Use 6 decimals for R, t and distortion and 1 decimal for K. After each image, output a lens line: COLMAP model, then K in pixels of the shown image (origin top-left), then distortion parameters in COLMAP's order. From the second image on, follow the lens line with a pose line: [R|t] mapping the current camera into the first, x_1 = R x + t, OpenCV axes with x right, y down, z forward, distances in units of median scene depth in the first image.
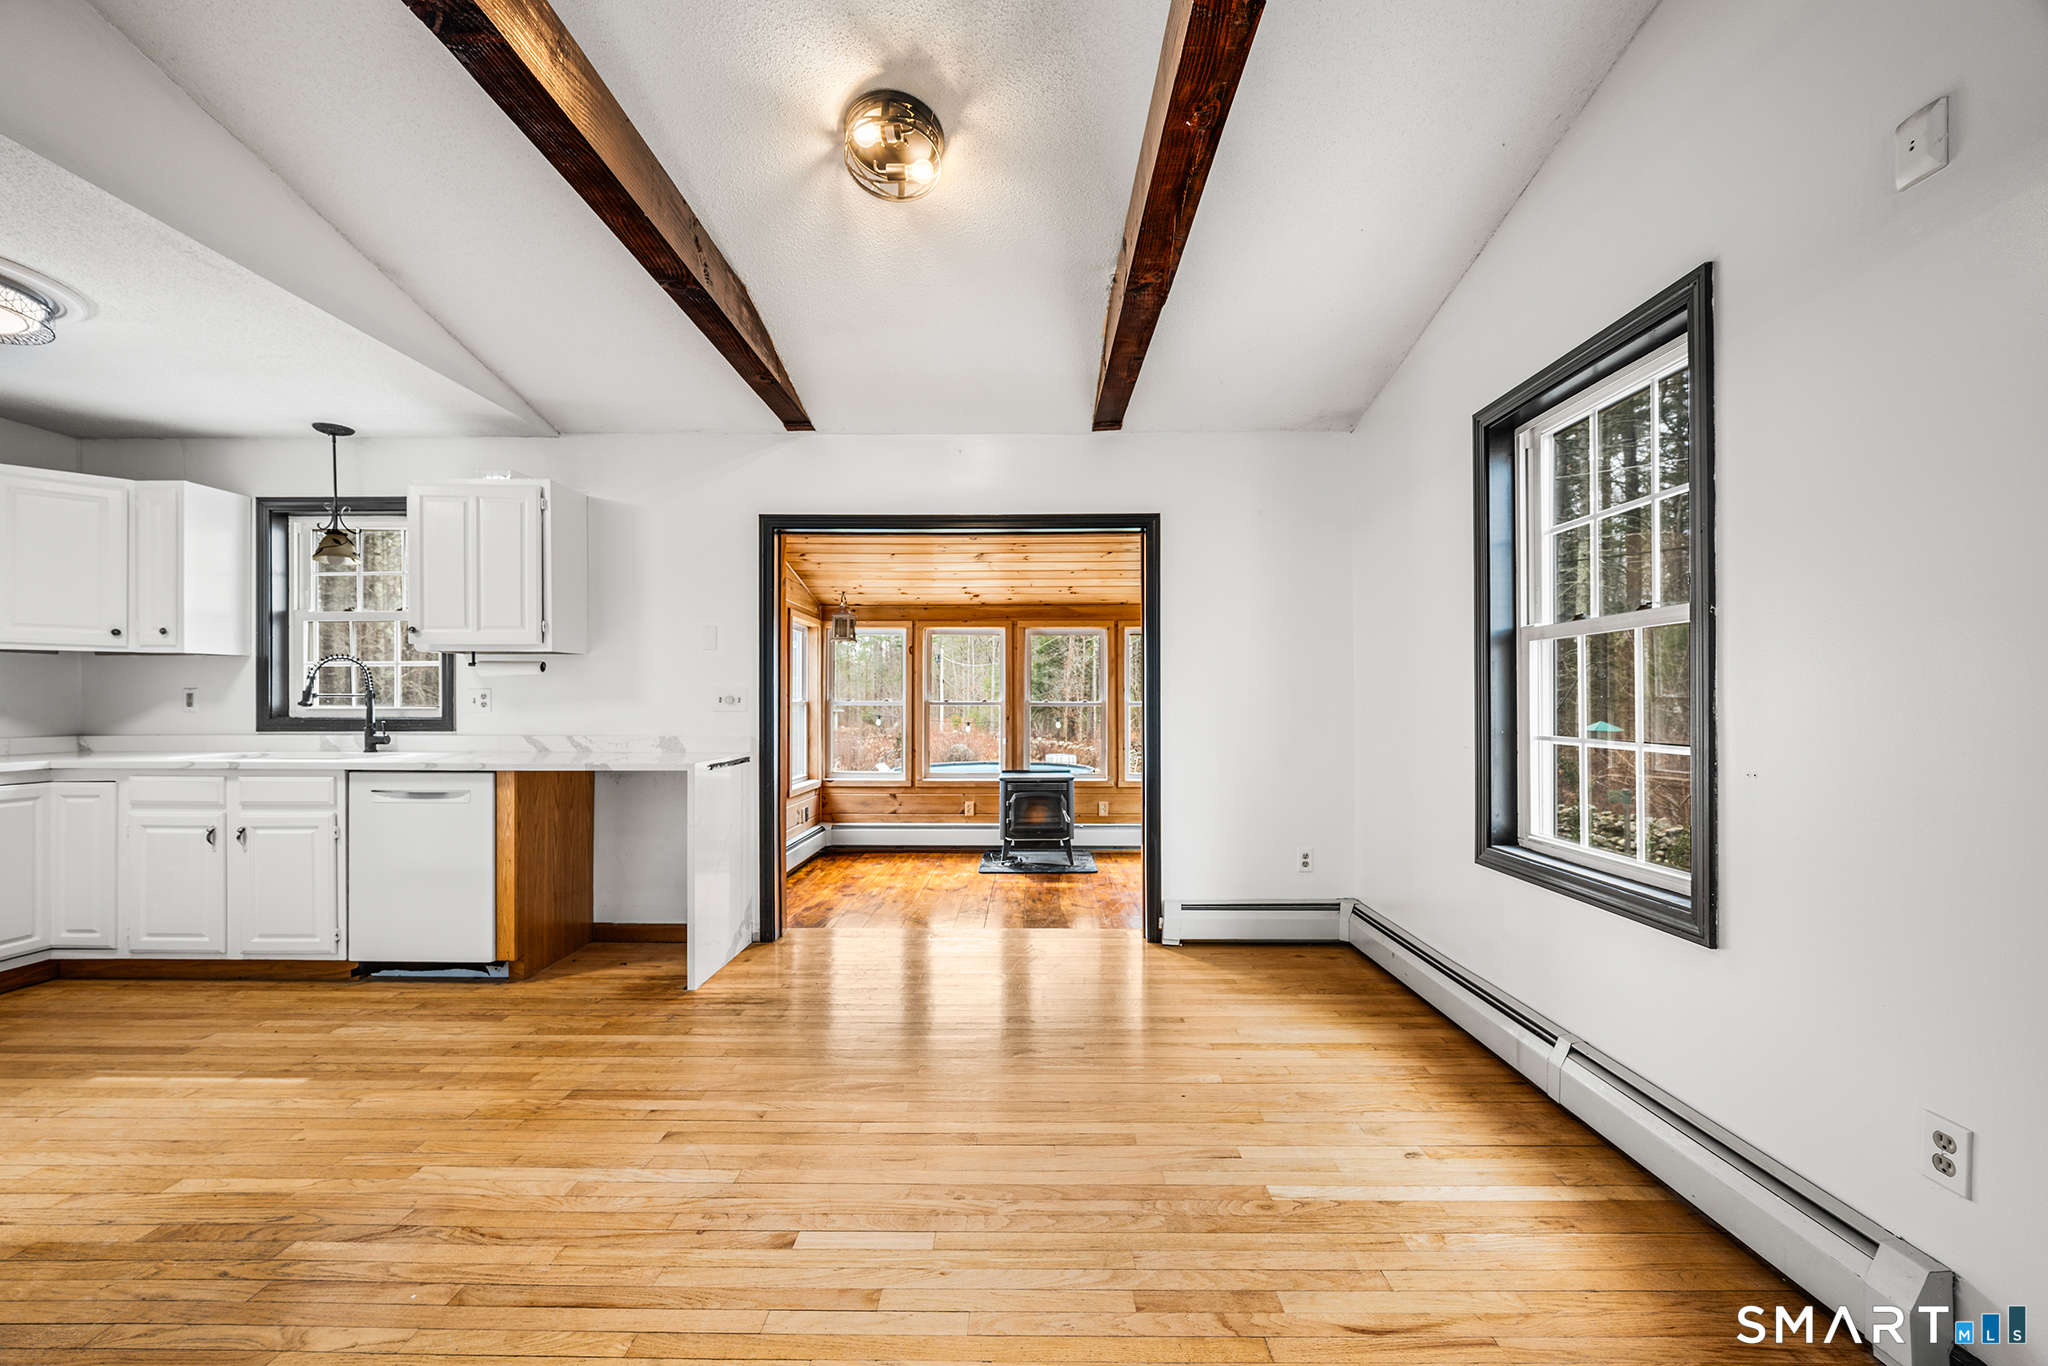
lens RADIAL K [[809.5, 0, 1036.9], [0, 809.5, 699.7], [0, 0, 1]] dist [-0.008056, -0.000052]
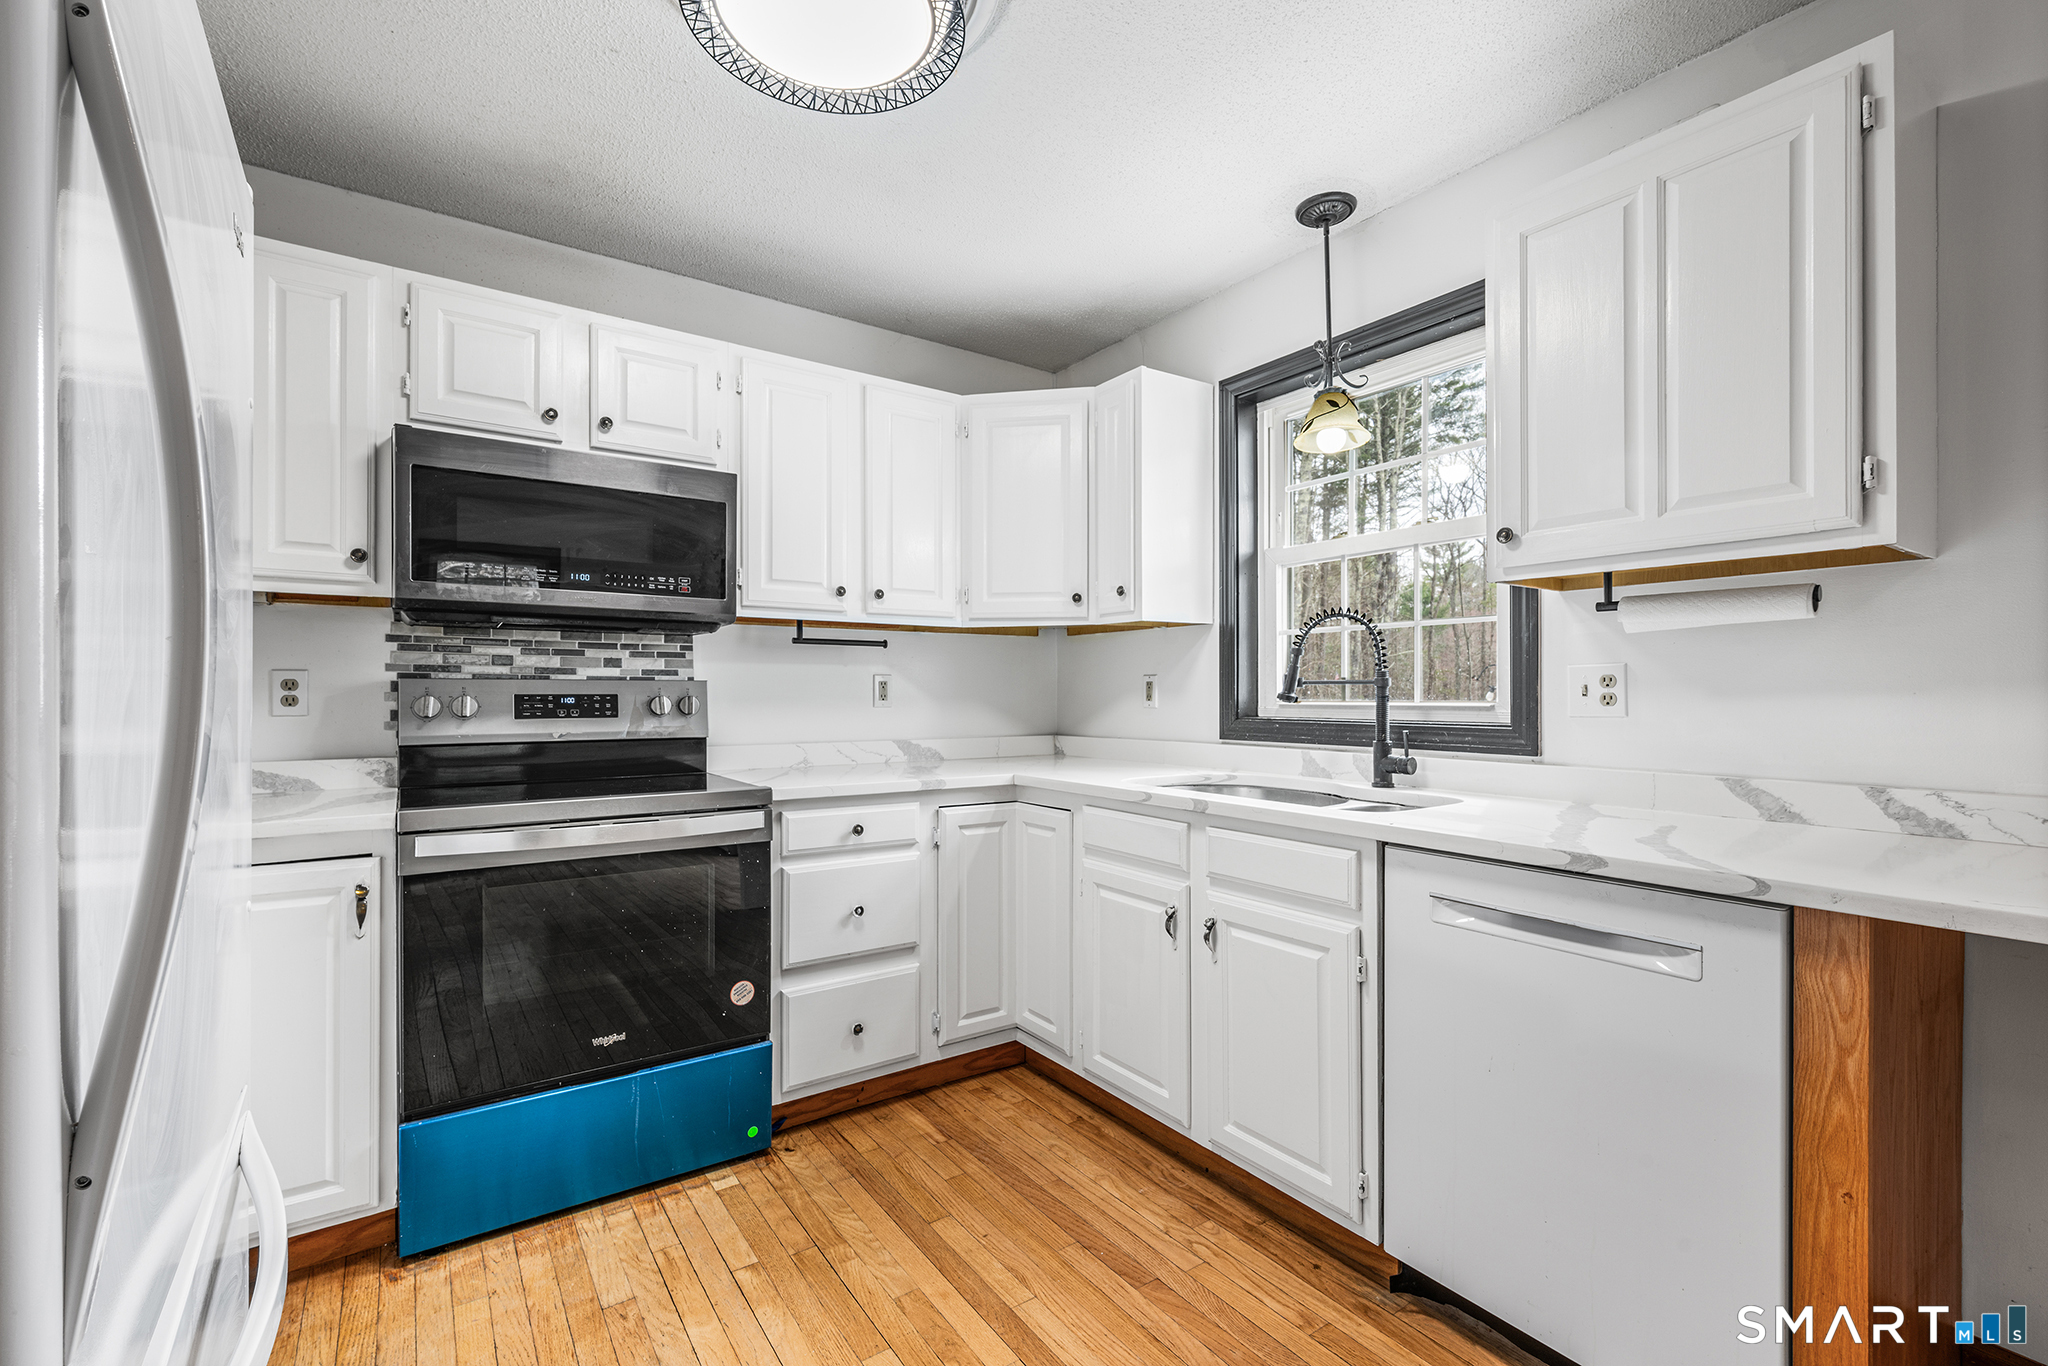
lens RADIAL K [[895.3, 0, 1021.4], [0, 895.3, 693.1], [0, 0, 1]] dist [0.002447, 0.000256]
pose [[0.567771, -0.000171, -0.823186, -0.497853], [0.003106, 0.999993, 0.001935, 0.000493], [0.823181, -0.003656, 0.567768, 0.485372]]
